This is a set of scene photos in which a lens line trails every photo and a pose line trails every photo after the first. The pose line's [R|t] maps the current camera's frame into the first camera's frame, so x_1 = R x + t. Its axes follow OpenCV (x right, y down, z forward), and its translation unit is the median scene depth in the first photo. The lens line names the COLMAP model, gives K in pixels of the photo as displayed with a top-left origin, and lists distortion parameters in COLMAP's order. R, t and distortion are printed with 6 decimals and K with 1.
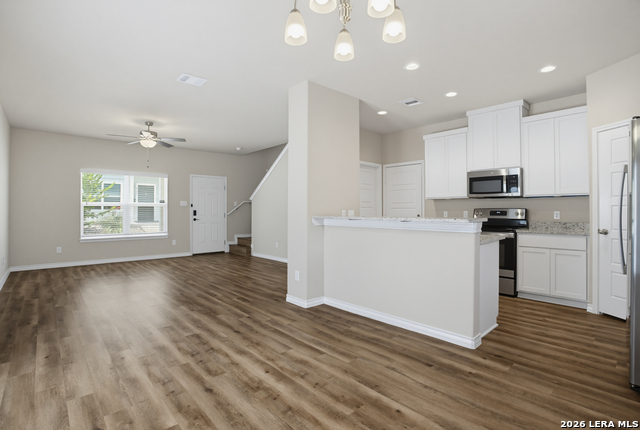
lens RADIAL K [[312.6, 0, 321.3], [0, 312.6, 208.9], [0, 0, 1]] dist [-0.077514, 0.027632]
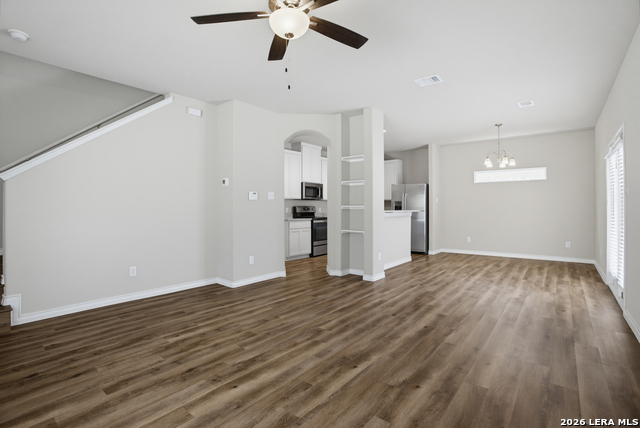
lens RADIAL K [[309.3, 0, 317.2], [0, 309.3, 206.1], [0, 0, 1]] dist [-0.076221, 0.026669]
pose [[-0.135200, 0.007956, 0.990786, -0.904778], [0.001194, 0.999968, -0.007867, 0.009179], [-0.990818, 0.000119, -0.135205, 0.983460]]
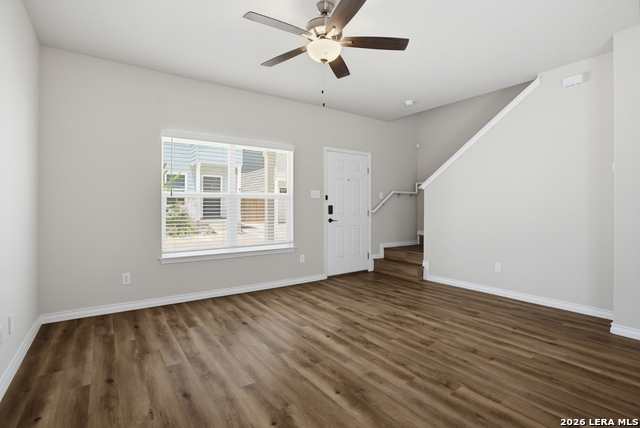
lens RADIAL K [[312.6, 0, 321.3], [0, 312.6, 207.9], [0, 0, 1]] dist [-0.077514, 0.027632]
pose [[0.991737, 0.003244, -0.128245, -0.504355], [-0.002039, 0.999953, 0.009529, 0.005403], [0.128270, -0.009189, 0.991697, 0.552904]]
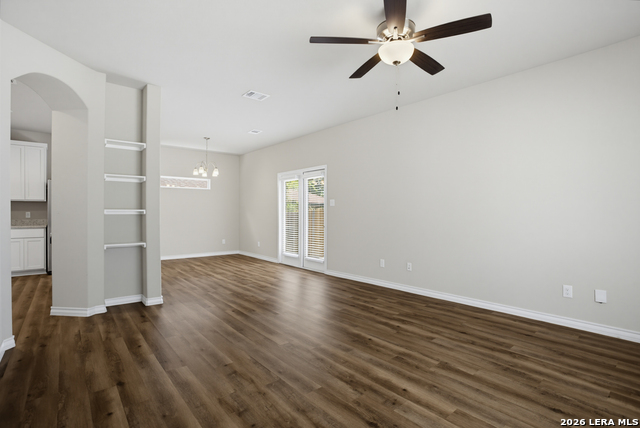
lens RADIAL K [[312.6, 0, 321.3], [0, 312.6, 207.9], [0, 0, 1]] dist [-0.077514, 0.027632]
pose [[-0.998247, 0.001847, 0.059159, -0.480218], [0.000956, 0.999886, -0.015101, 0.006869], [-0.059180, -0.015018, -0.998134, 1.385236]]
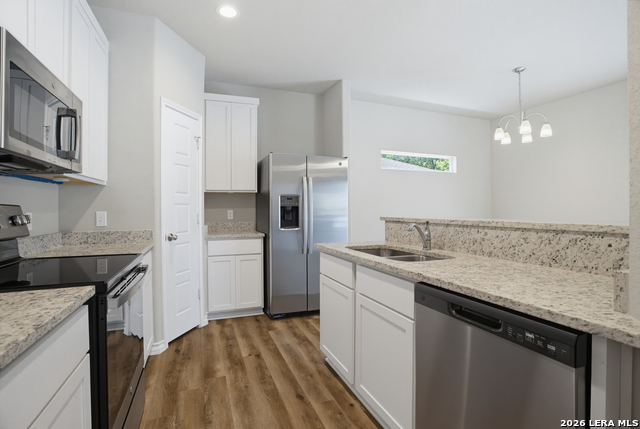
lens RADIAL K [[312.6, 0, 321.3], [0, 312.6, 208.4], [0, 0, 1]] dist [-0.077514, 0.027632]
pose [[-0.933164, 0.003964, 0.359429, 0.174923], [0.003371, 0.999992, -0.002277, 0.003001], [-0.359435, -0.000913, -0.933170, 0.954268]]
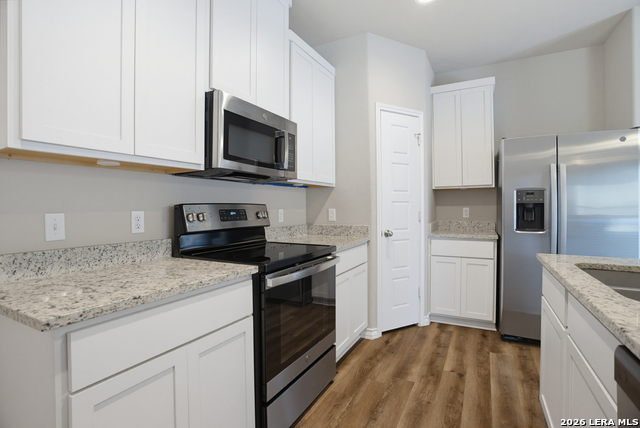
lens RADIAL K [[312.6, 0, 321.3], [0, 312.6, 207.9], [0, 0, 1]] dist [-0.077514, 0.027632]
pose [[-0.325541, -0.001904, 0.945526, 0.118590], [0.002839, 0.999991, 0.002991, 0.002195], [-0.945524, 0.003658, -0.325533, 0.864118]]
